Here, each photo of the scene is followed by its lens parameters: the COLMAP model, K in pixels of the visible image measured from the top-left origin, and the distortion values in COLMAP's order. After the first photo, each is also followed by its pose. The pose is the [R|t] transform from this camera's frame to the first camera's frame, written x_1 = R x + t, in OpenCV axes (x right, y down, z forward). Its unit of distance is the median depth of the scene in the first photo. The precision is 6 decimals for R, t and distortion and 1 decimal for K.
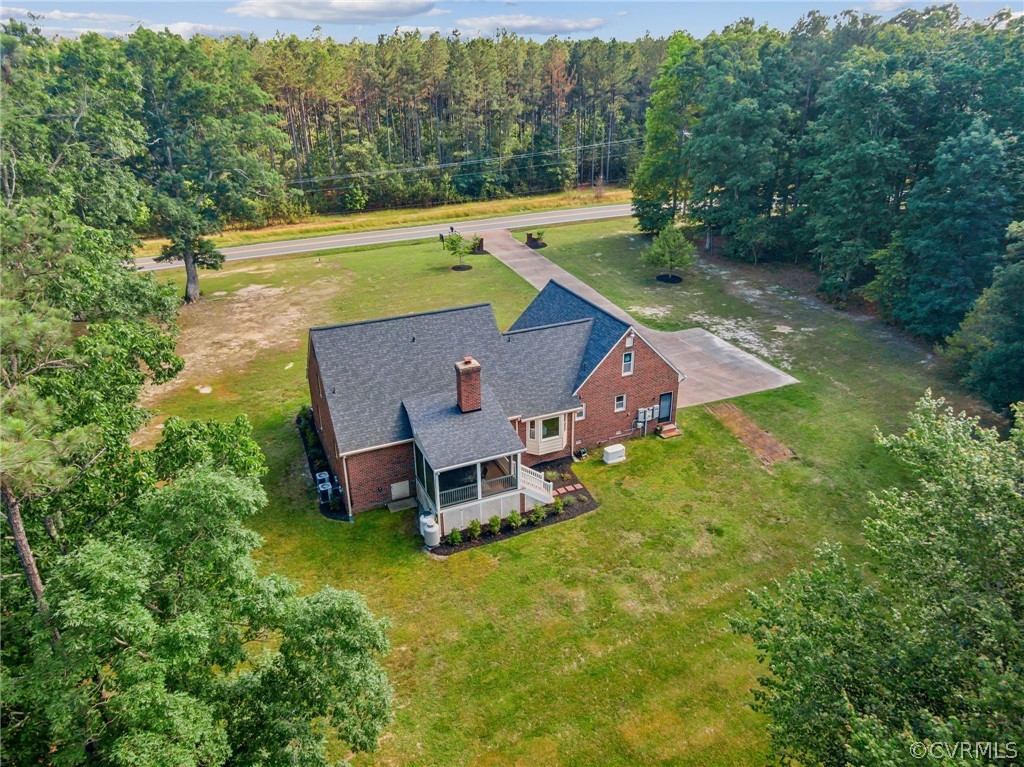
lens RADIAL K [[728.2, 0, 512.0], [0, 728.2, 383.5], [0, 0, 1]] dist [0.035081, -0.063043]
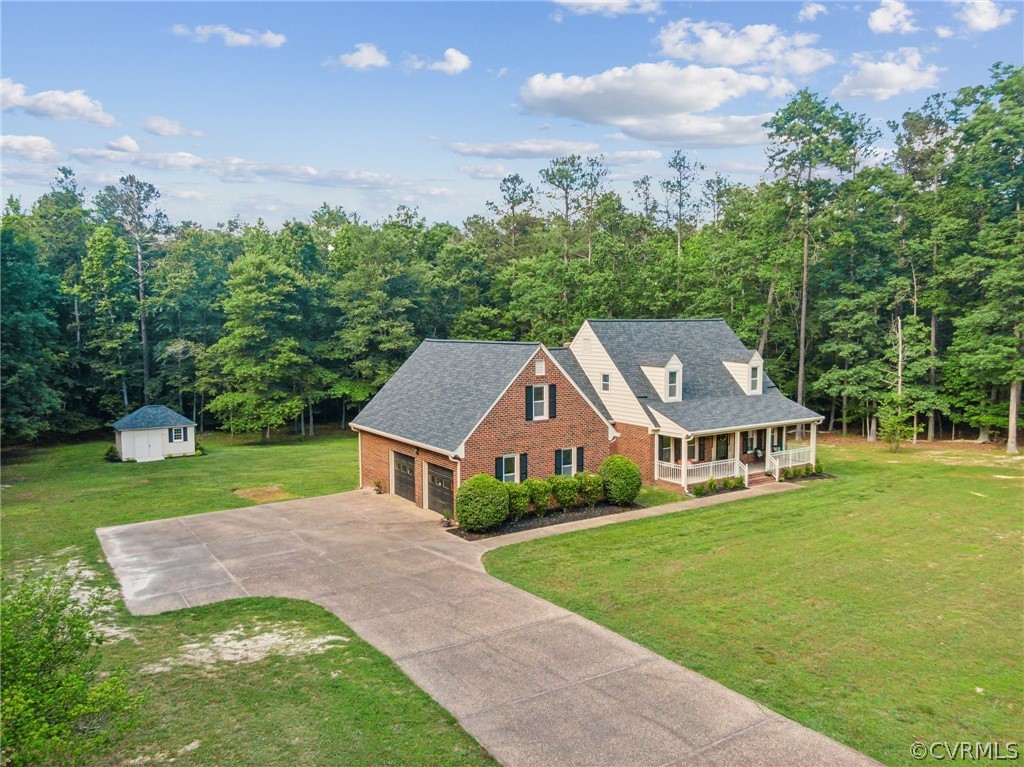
lens RADIAL K [[728.2, 0, 512.0], [0, 728.2, 383.5], [0, 0, 1]] dist [0.035081, -0.063043]
pose [[-0.983799, 0.034319, -0.175957, 0.167422], [-0.057006, 0.870674, 0.488546, -0.375925], [0.169968, 0.490662, -0.854612, 1.417109]]
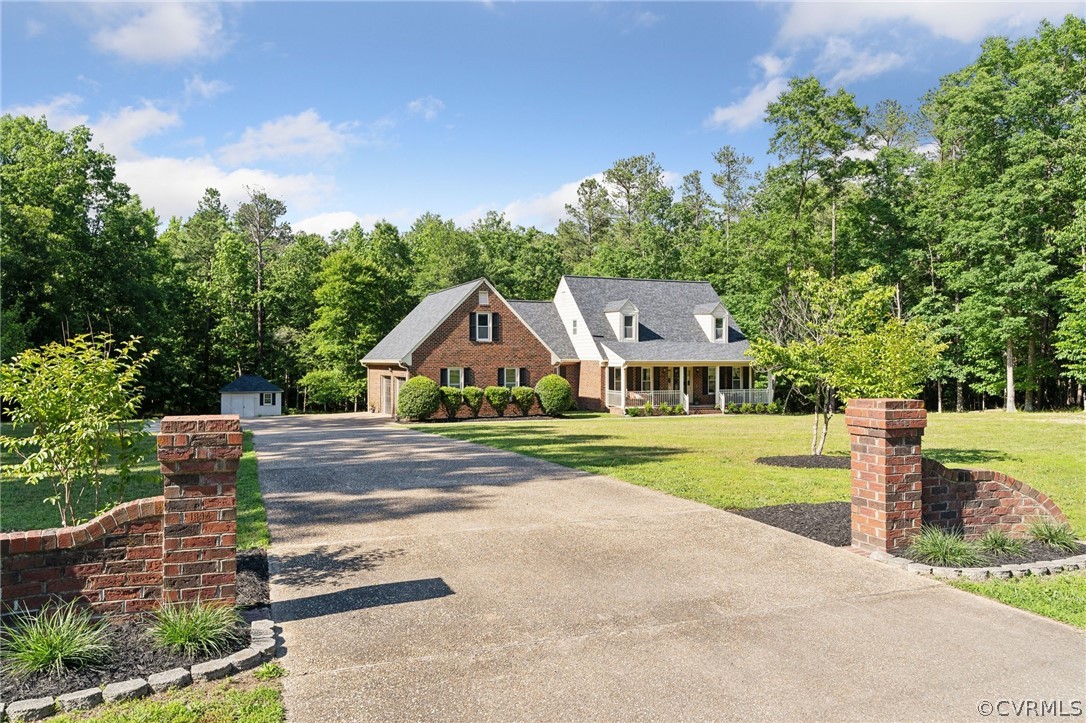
lens RADIAL K [[751.8, 0, 543.0], [0, 751.8, 361.5], [0, 0, 1]] dist [-0.007164, -0.000741]
pose [[-0.999835, 0.016815, -0.006900, -0.001980], [0.012267, 0.904413, 0.426482, -0.359767], [0.013411, 0.426327, -0.904470, 1.597464]]
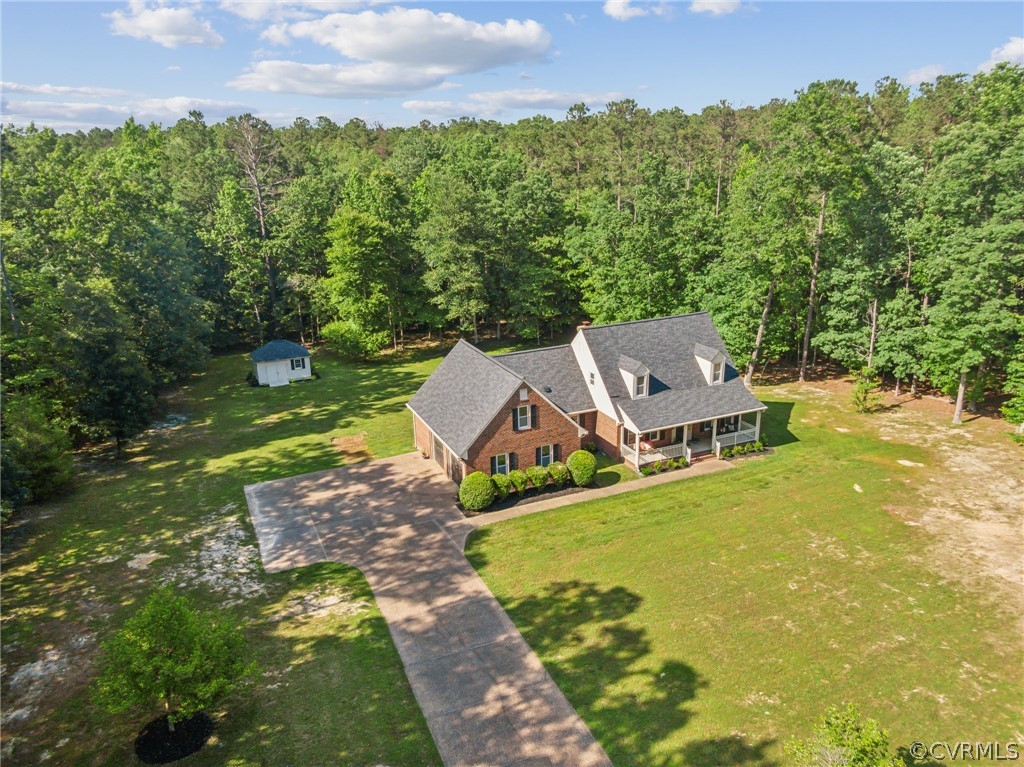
lens RADIAL K [[719.6, 0, 512.0], [0, 719.6, 383.5], [0, 0, 1]] dist [0.035542, -0.096325]
pose [[-0.999185, 0.039591, -0.007883, 0.065914], [0.023809, 0.735674, 0.676917, -0.656465], [0.032599, 0.676177, -0.736017, 1.507487]]
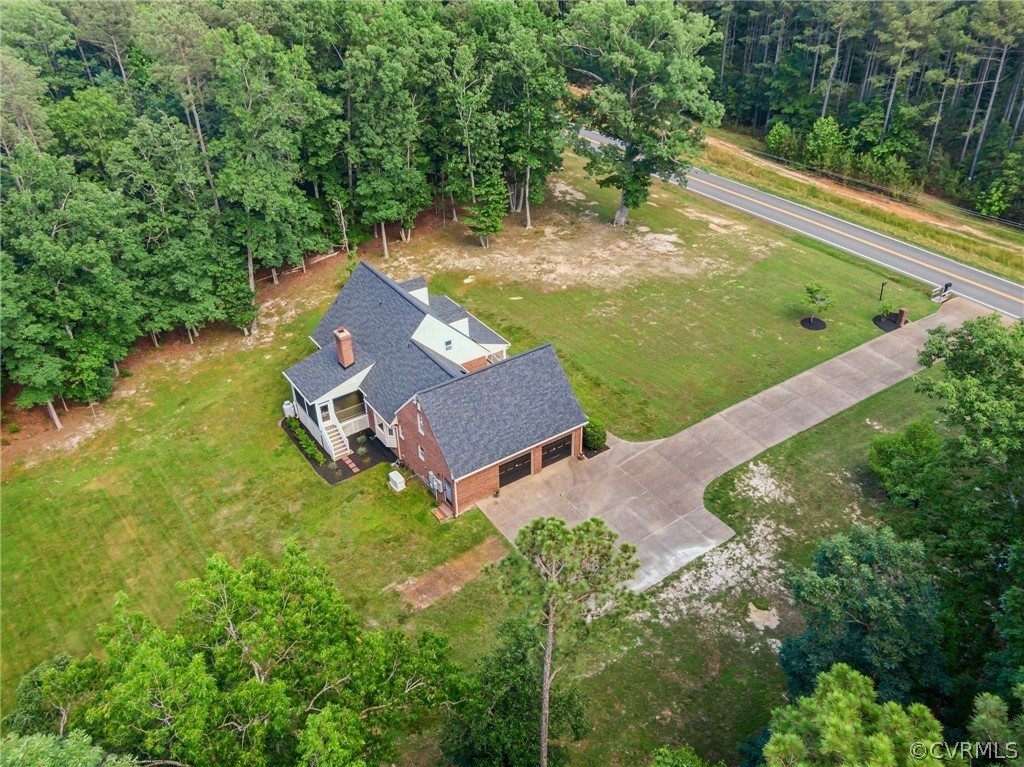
lens RADIAL K [[833.0, 0, 512.0], [0, 833.0, 383.5], [0, 0, 1]] dist [0.000306, -0.002077]
pose [[0.179829, 0.554518, -0.812509, 0.911856], [-0.397142, 0.796594, 0.455759, -0.546997], [0.899966, 0.240723, 0.363474, 0.526322]]
